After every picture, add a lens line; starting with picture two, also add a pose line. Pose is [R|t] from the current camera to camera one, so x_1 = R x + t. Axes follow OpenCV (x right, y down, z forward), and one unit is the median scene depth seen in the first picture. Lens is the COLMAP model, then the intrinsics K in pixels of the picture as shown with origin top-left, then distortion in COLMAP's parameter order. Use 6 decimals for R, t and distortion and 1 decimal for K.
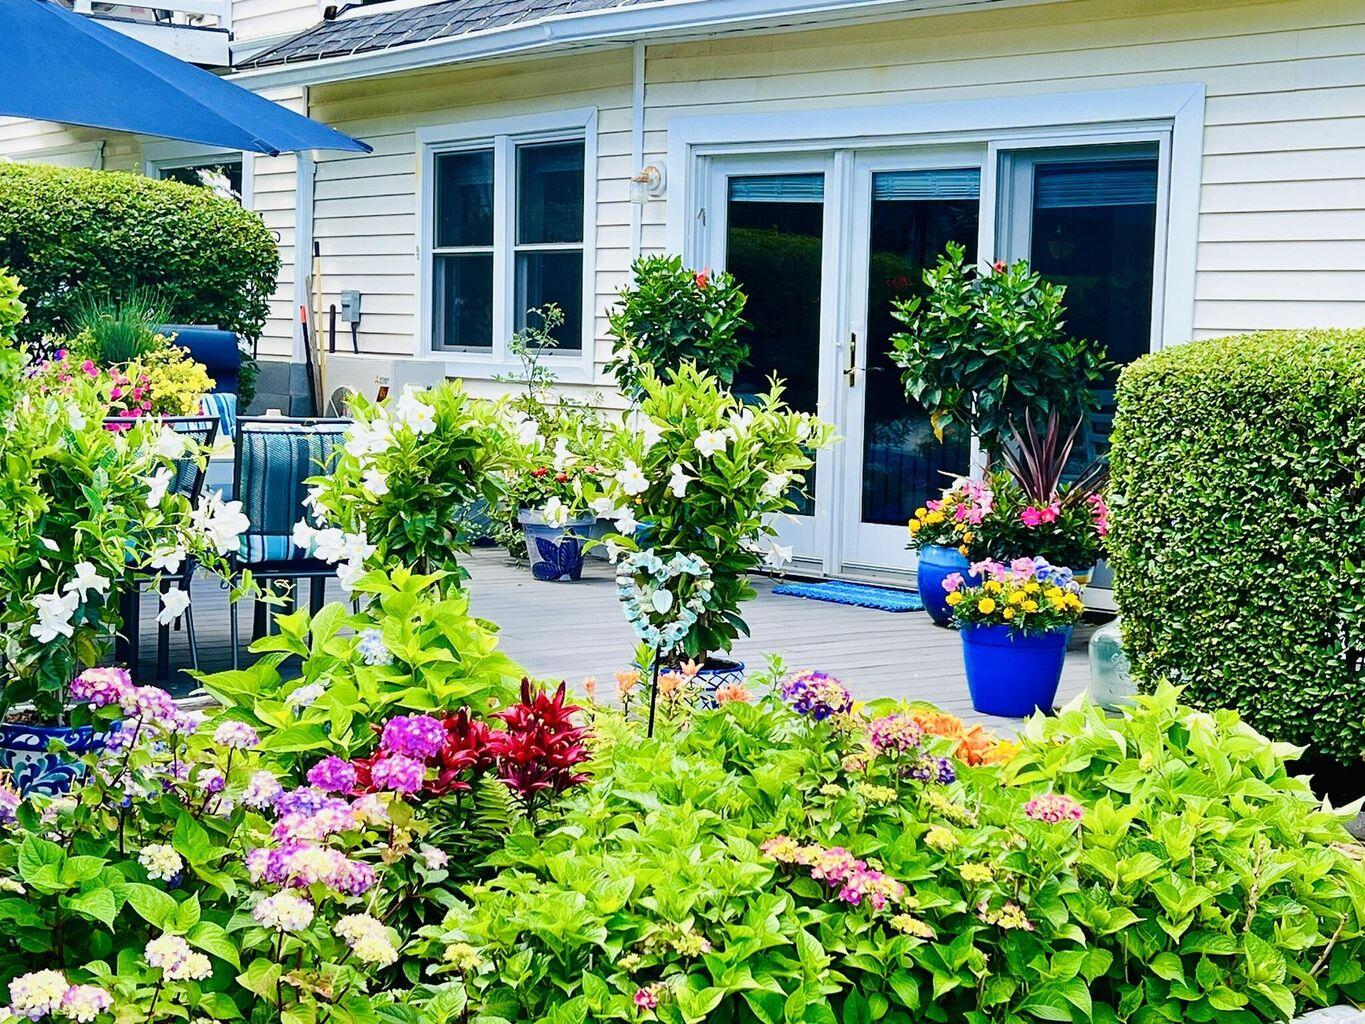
lens RADIAL K [[2329.6, 0, 681.7], [0, 2329.6, 538.1], [0, 0, 1]] dist [0.243866, -0.893005]
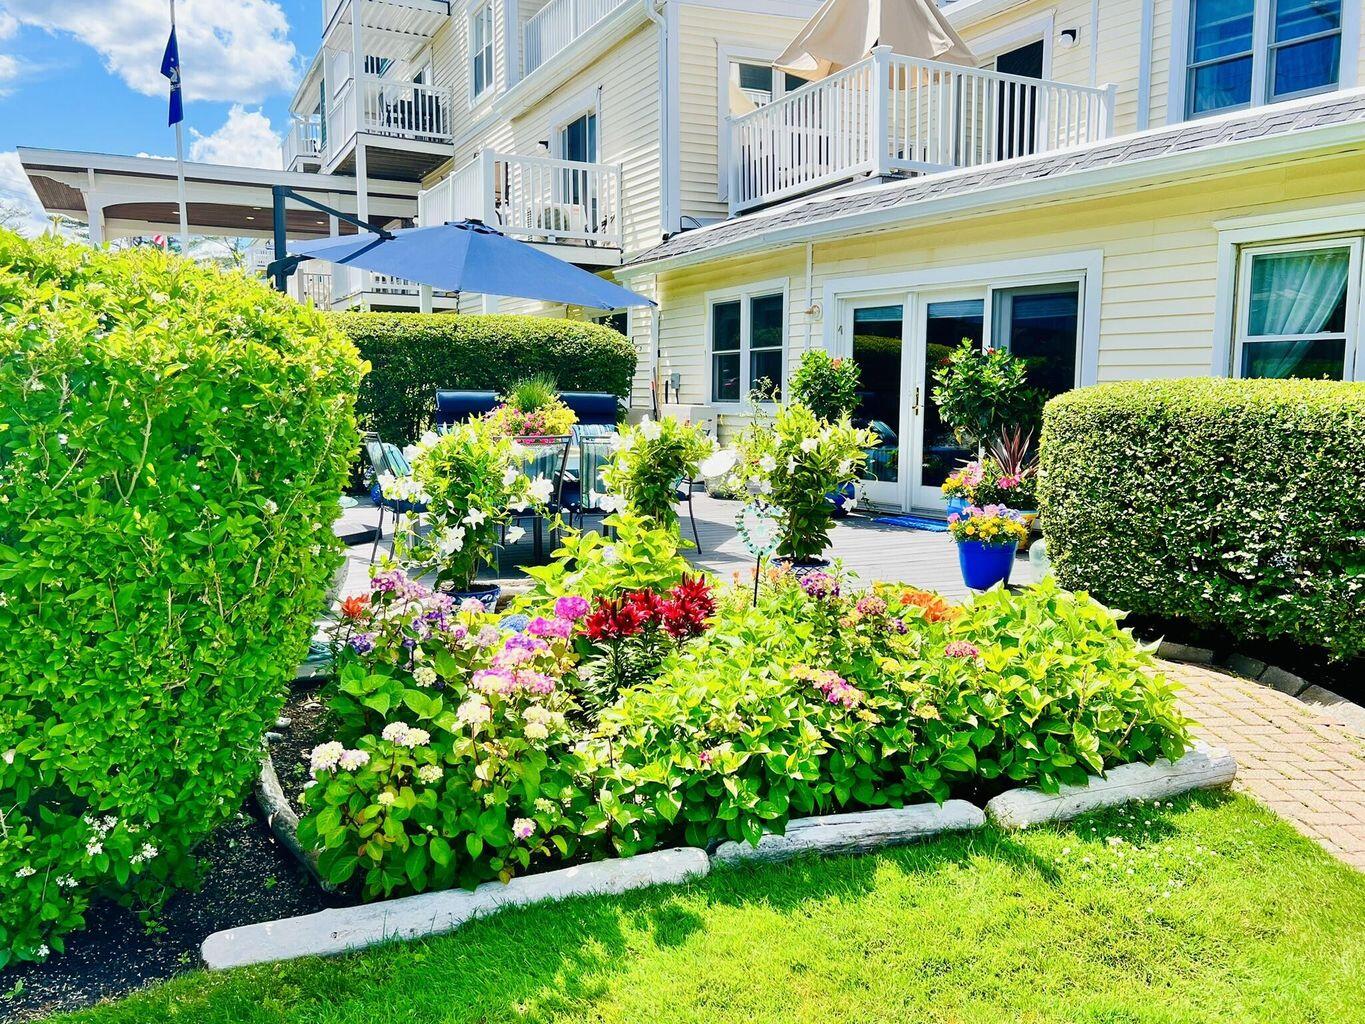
lens RADIAL K [[1113.3, 0, 686.7], [0, 1113.3, 513.7], [0, 0, 1]] dist [0.125793, -0.271848]
pose [[0.986439, -0.001334, -0.164121, 0.050866], [0.004439, 0.999818, 0.018556, -0.002201], [0.164066, -0.019033, 0.986266, 0.073357]]
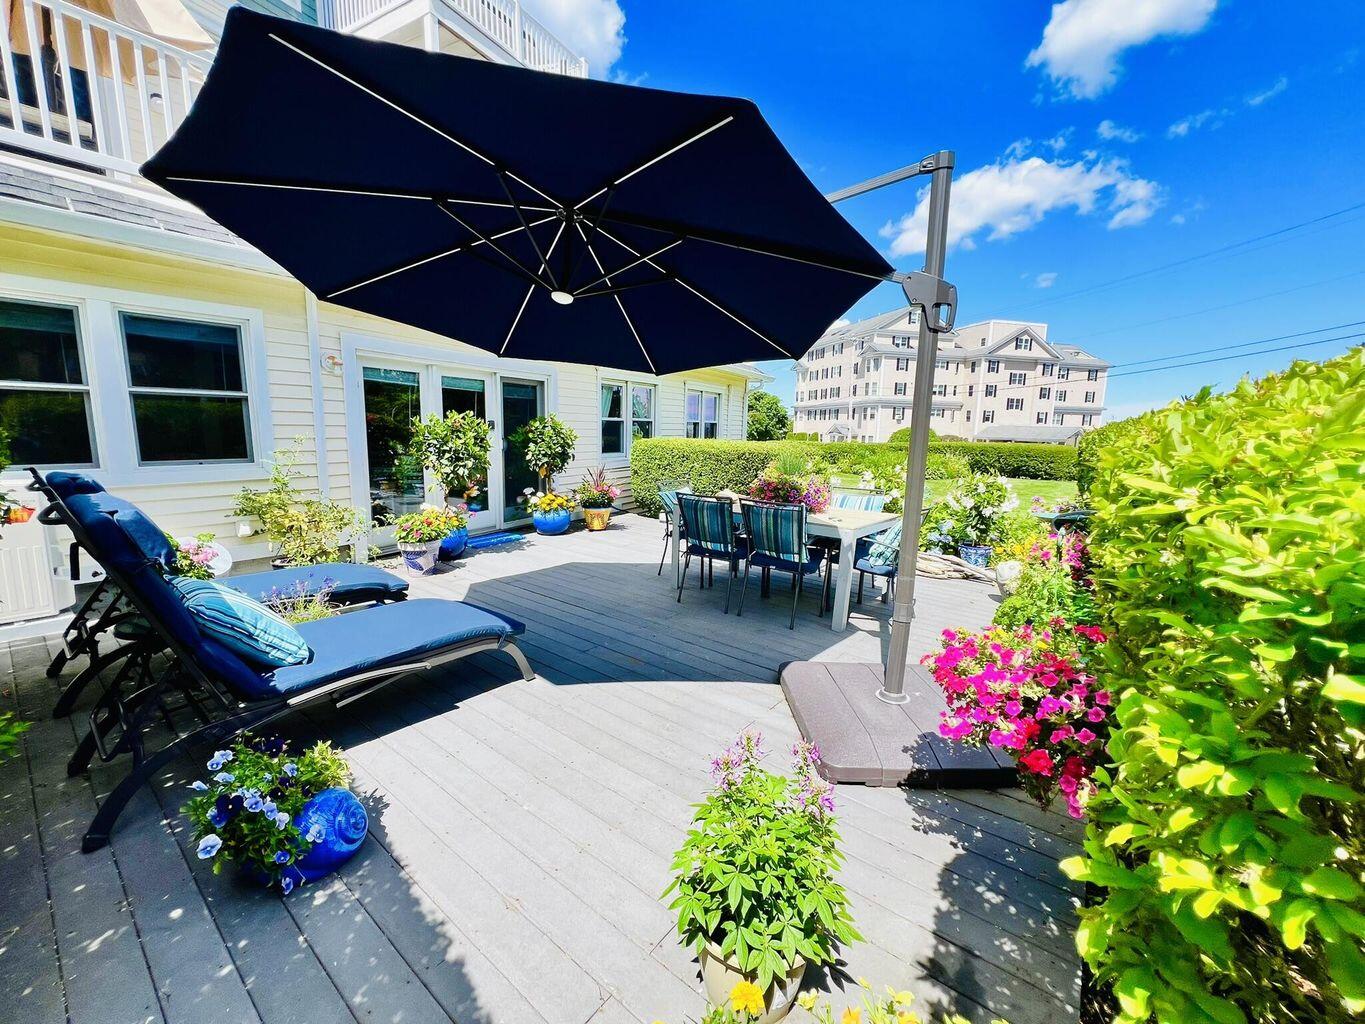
lens RADIAL K [[551.1, 0, 680.5], [0, 551.1, 507.7], [0, 0, 1]] dist [0.000323, 0.000279]
pose [[-0.272895, -0.171662, 0.946605, -0.767799], [0.056177, 0.979429, 0.193810, -0.162188], [-0.960402, 0.106067, -0.257638, 1.261847]]
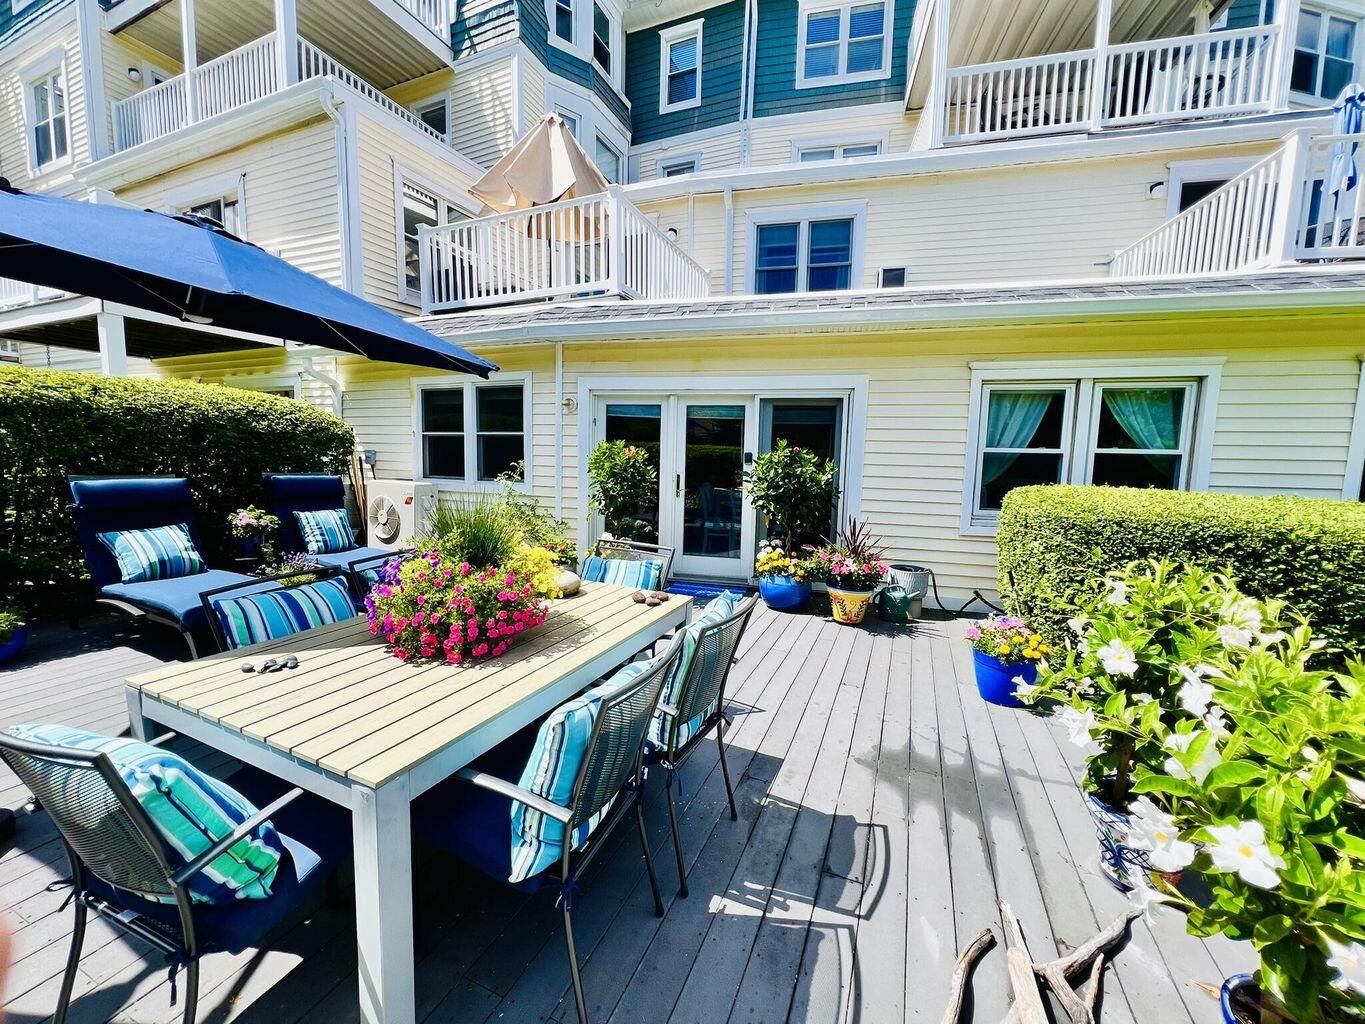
lens RADIAL K [[551.1, 0, 680.5], [0, 551.1, 507.7], [0, 0, 1]] dist [0.000323, 0.000279]
pose [[0.858202, -0.052436, 0.510627, -0.284196], [0.043293, 0.998618, 0.029786, -0.098135], [-0.511483, -0.003456, 0.859286, 0.731467]]
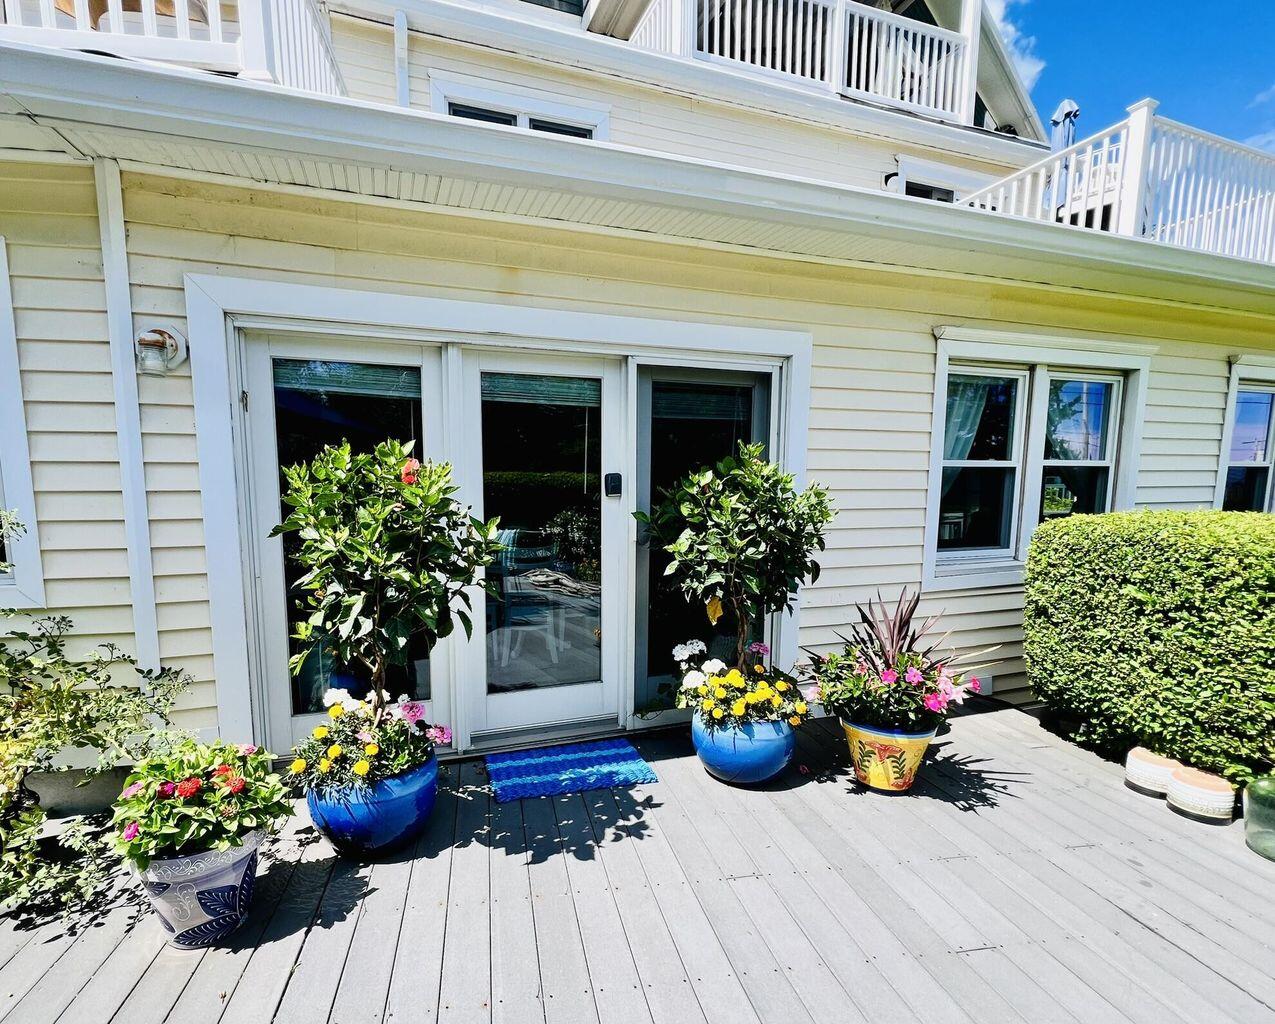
lens RADIAL K [[597.5, 0, 580.4], [0, 597.5, 555.8], [0, 0, 1]] dist [0.000273, -0.000058]
pose [[0.456001, -0.129587, 0.880494, -0.199498], [0.094113, 0.990817, 0.097084, -0.131605], [-0.884989, 0.038596, 0.464009, 1.147501]]
